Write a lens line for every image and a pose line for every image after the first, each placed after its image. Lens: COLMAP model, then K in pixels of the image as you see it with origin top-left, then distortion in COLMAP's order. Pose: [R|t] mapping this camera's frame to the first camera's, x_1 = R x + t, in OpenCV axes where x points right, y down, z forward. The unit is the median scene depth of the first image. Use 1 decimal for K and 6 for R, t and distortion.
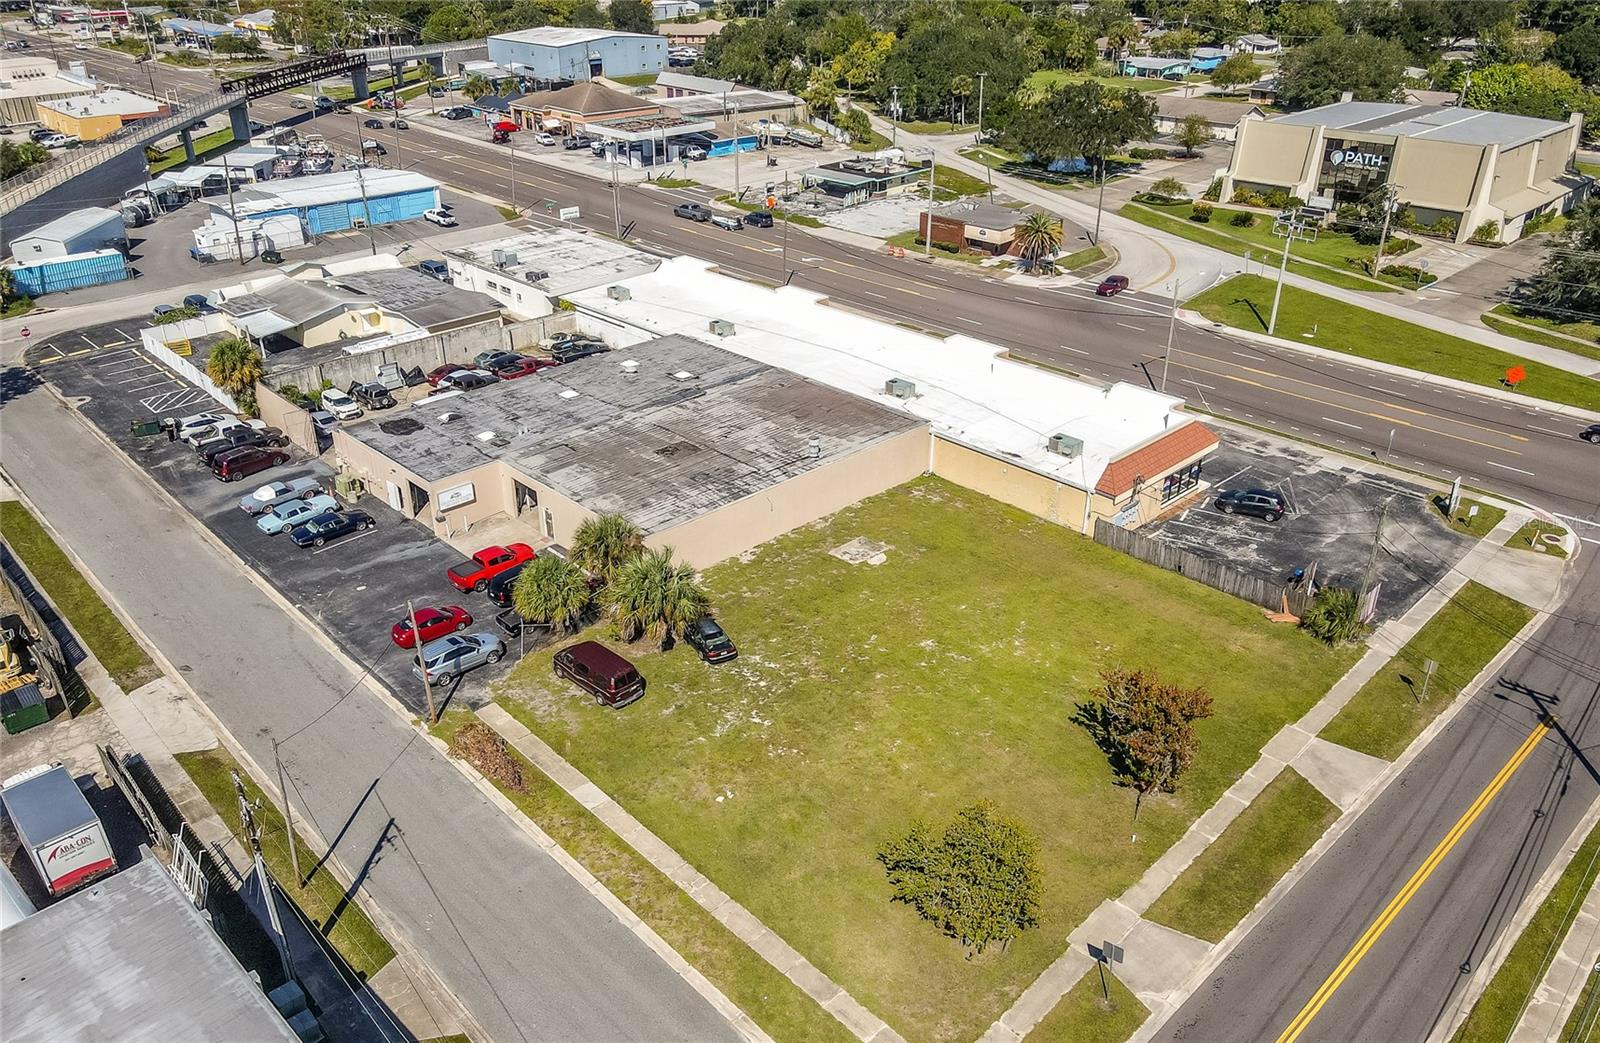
lens RADIAL K [[1195.4, 0, 779.5], [0, 1195.4, 524.3], [0, 0, 1]] dist [-0.012004, 0.048632]
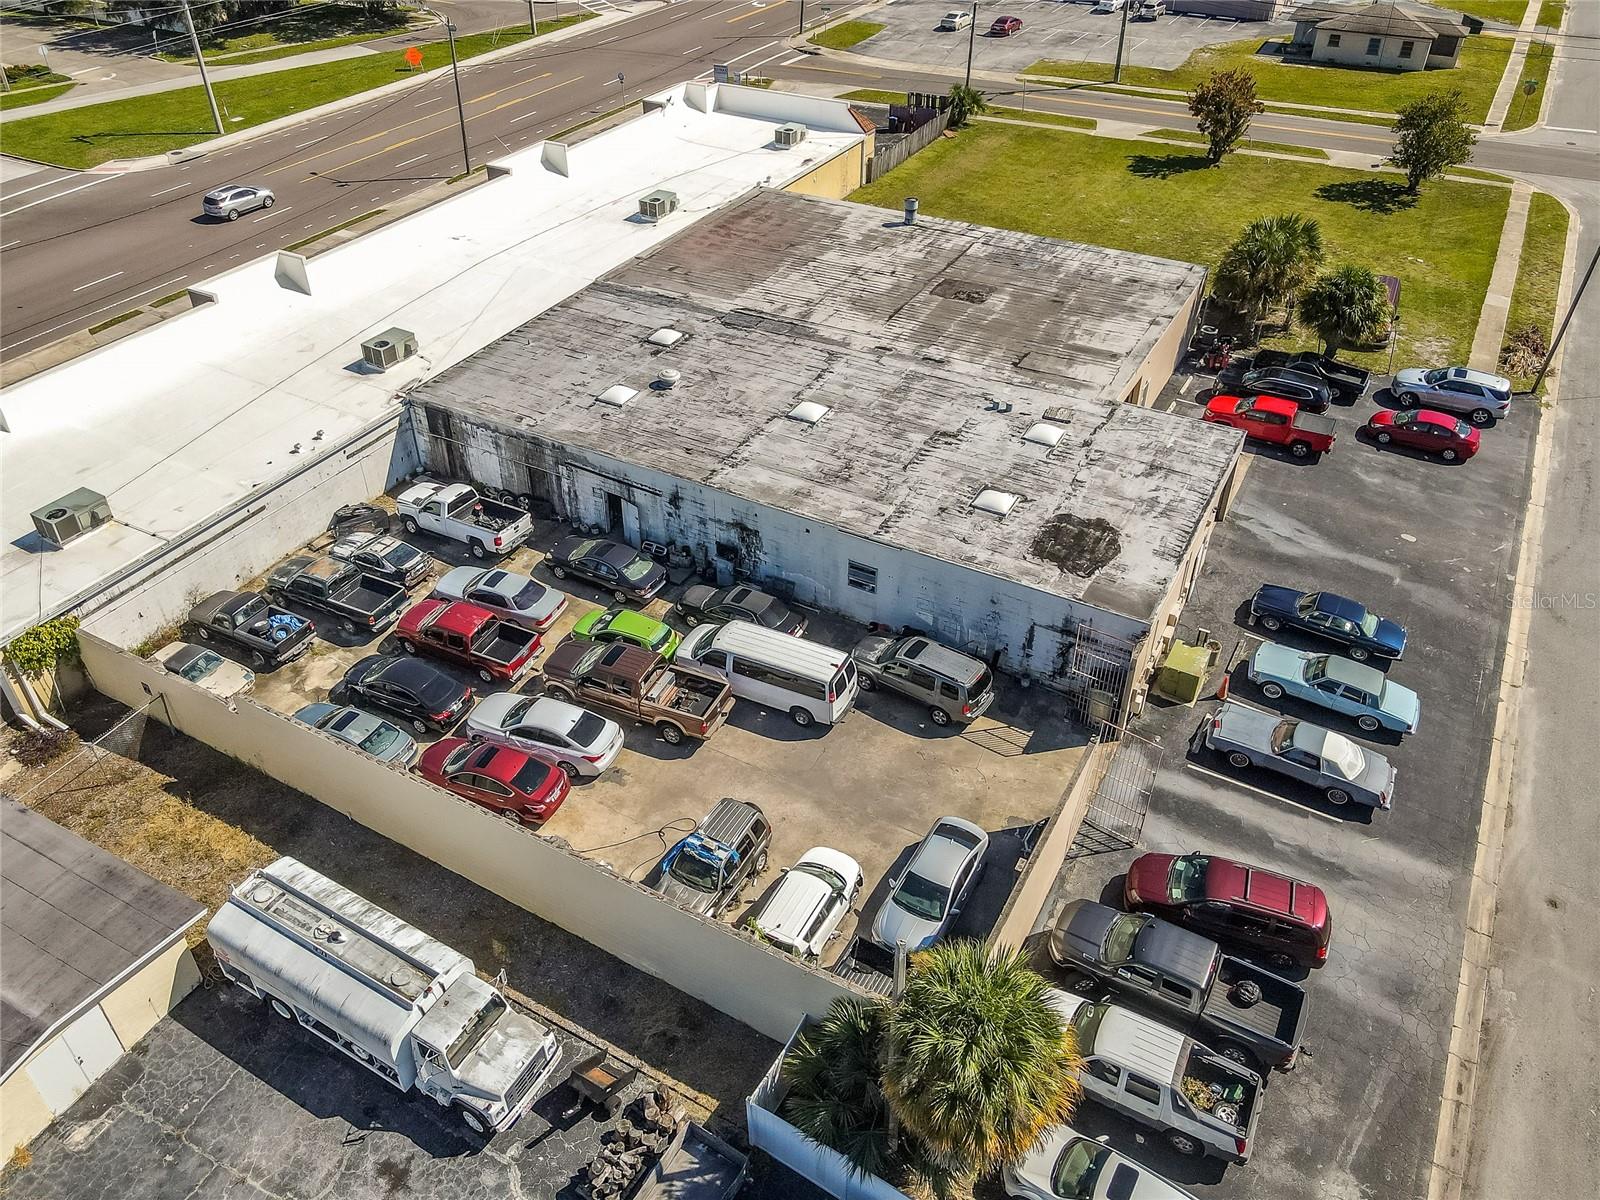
lens RADIAL K [[1203.2, 0, 780.2], [0, 1203.2, 508.8], [0, 0, 1]] dist [0.021041, 0.001090]
pose [[-0.288955, -0.527032, 0.799214, -0.629971], [0.444535, 0.665503, 0.599579, -0.411326], [-0.847876, 0.528530, 0.041984, 1.029157]]
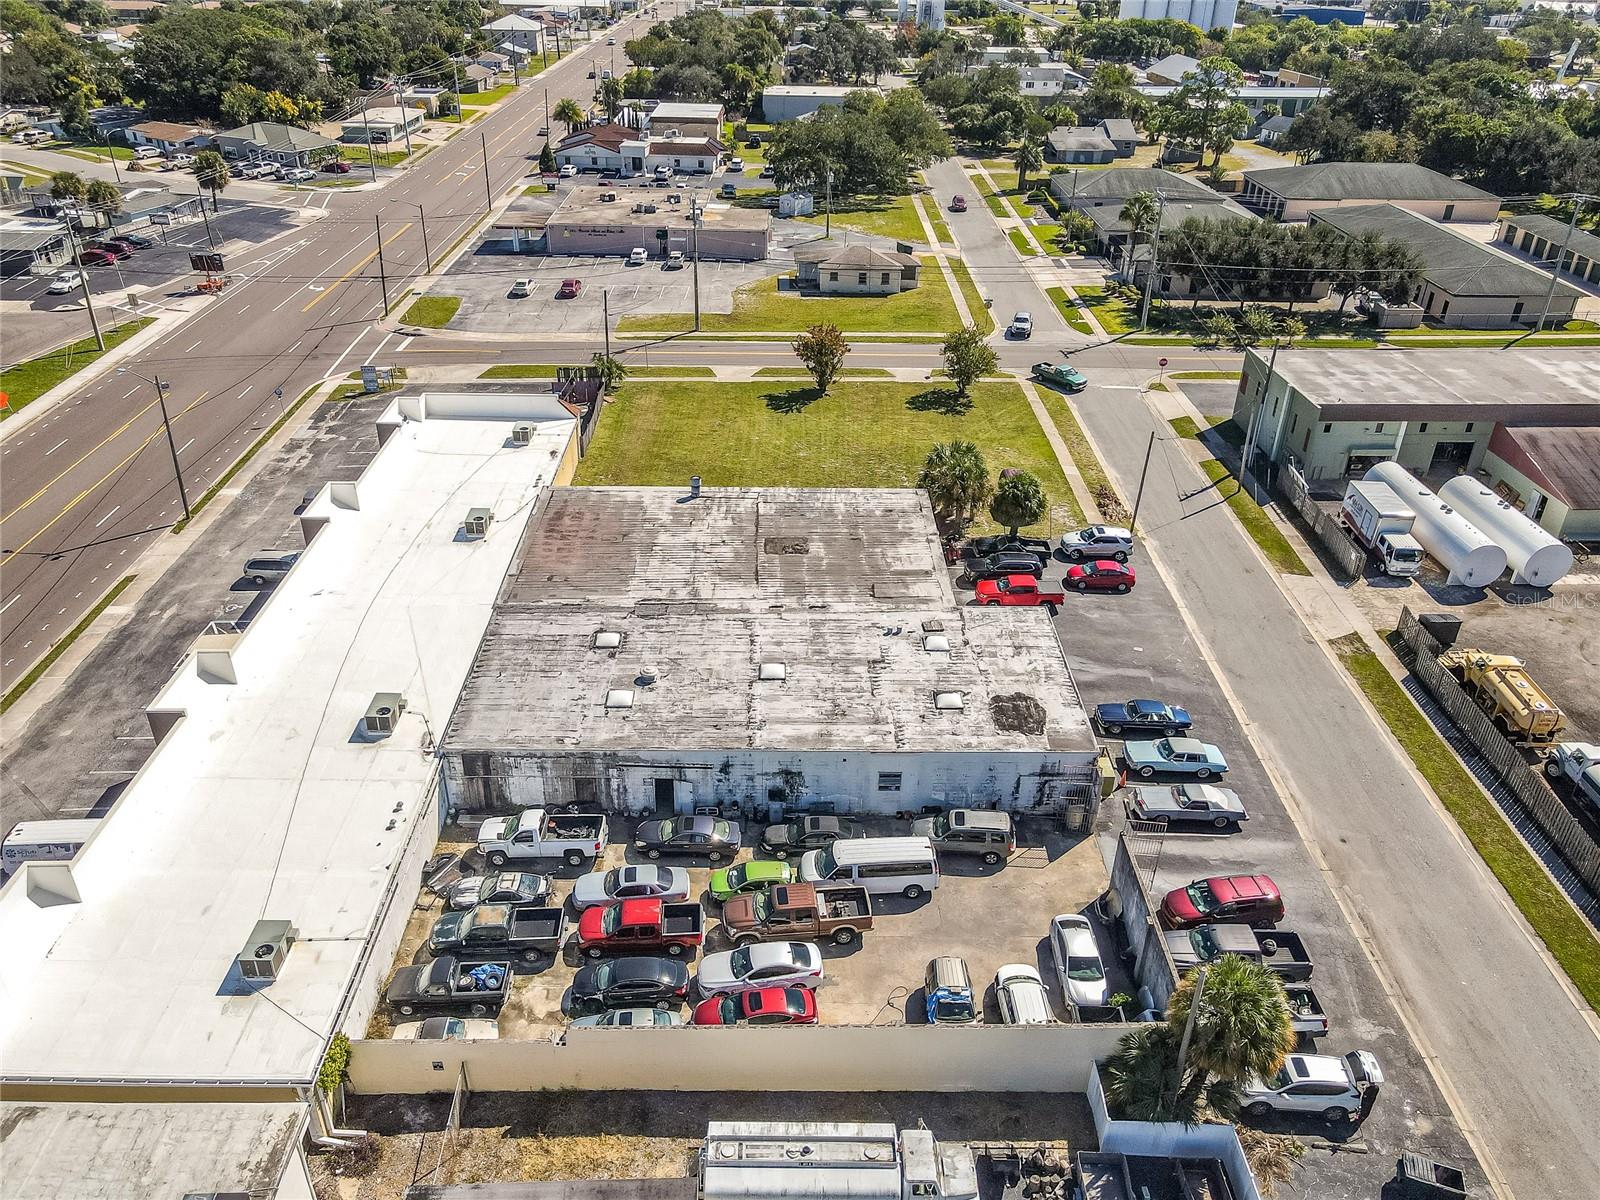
lens RADIAL K [[1211.9, 0, 795.2], [0, 1211.9, 551.6], [0, 0, 1]] dist [-0.040221, 0.115041]
pose [[-0.733771, -0.324659, 0.596805, -0.583775], [0.296472, 0.637373, 0.711238, -0.648475], [-0.611297, 0.698822, -0.371434, 1.221306]]
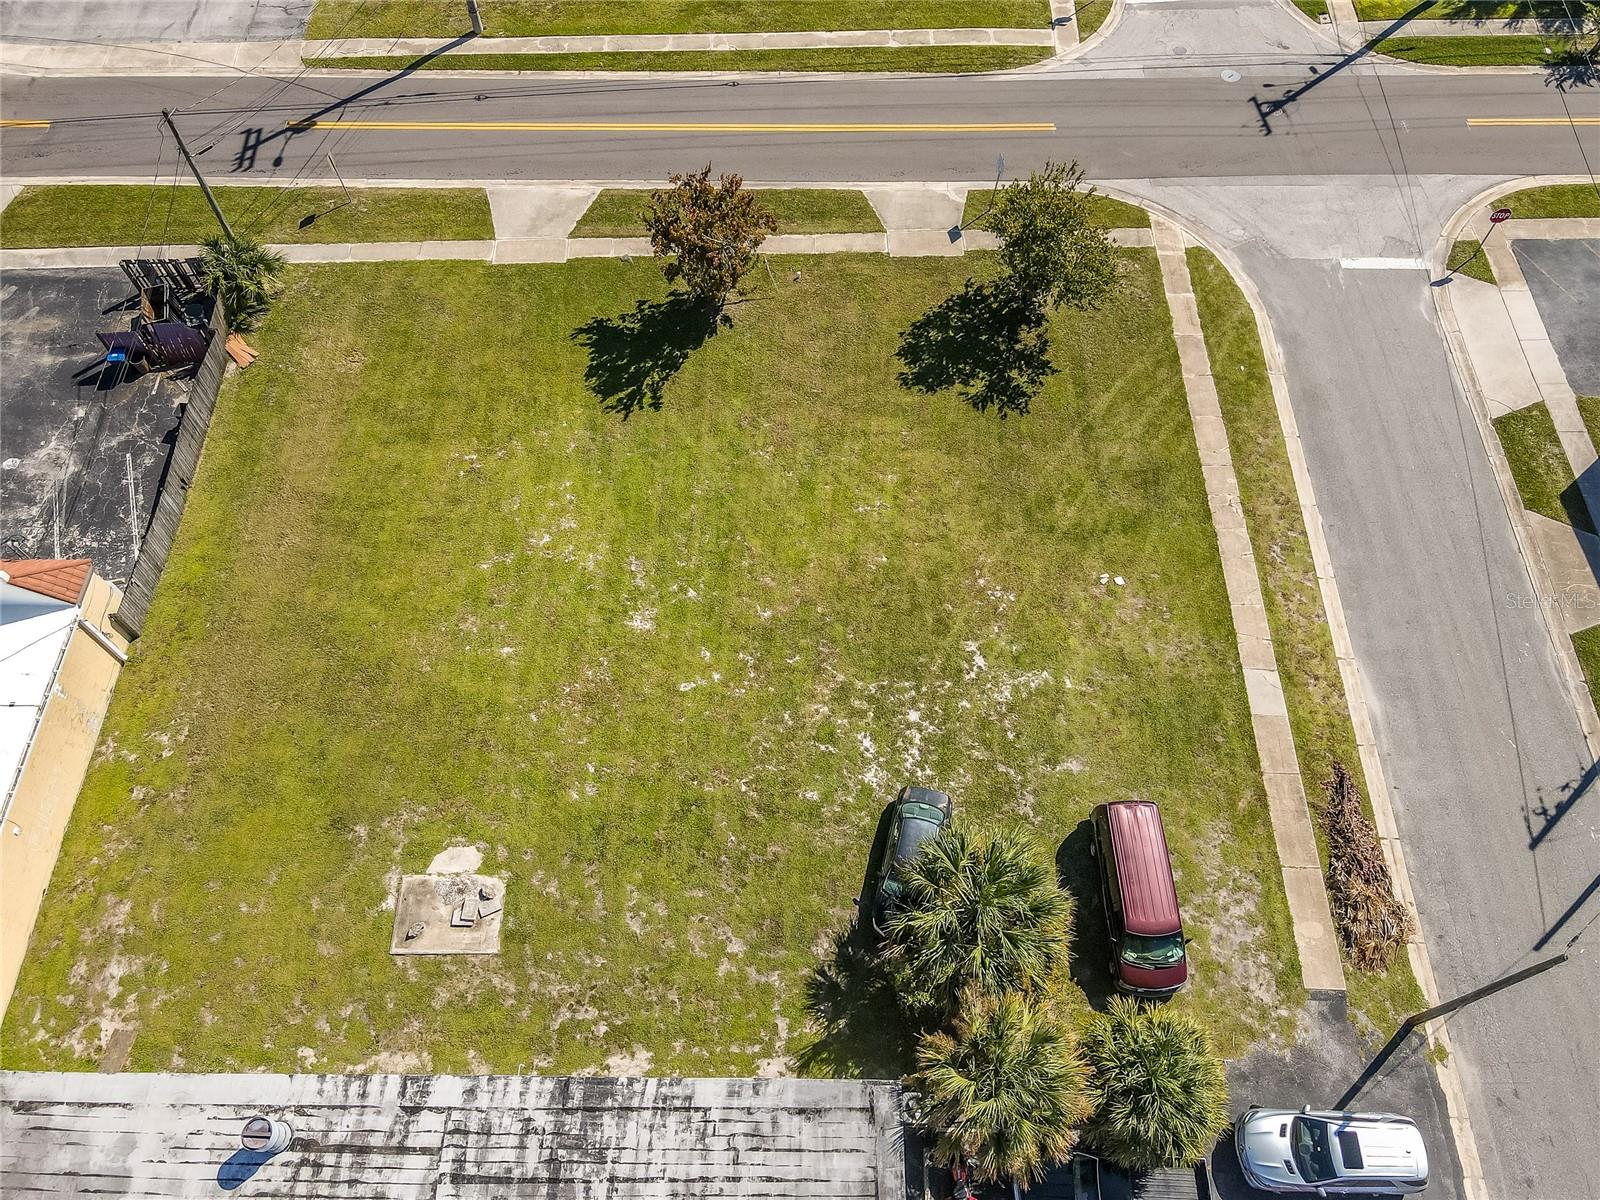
lens RADIAL K [[1176.3, 0, 777.5], [0, 1176.3, 550.0], [0, 0, 1]] dist [0.008592, 0.004400]
pose [[-0.717577, -0.593179, 0.364996, -0.097043], [0.326332, 0.176624, 0.928607, -0.340639], [-0.615298, 0.785457, 0.066832, 0.663725]]
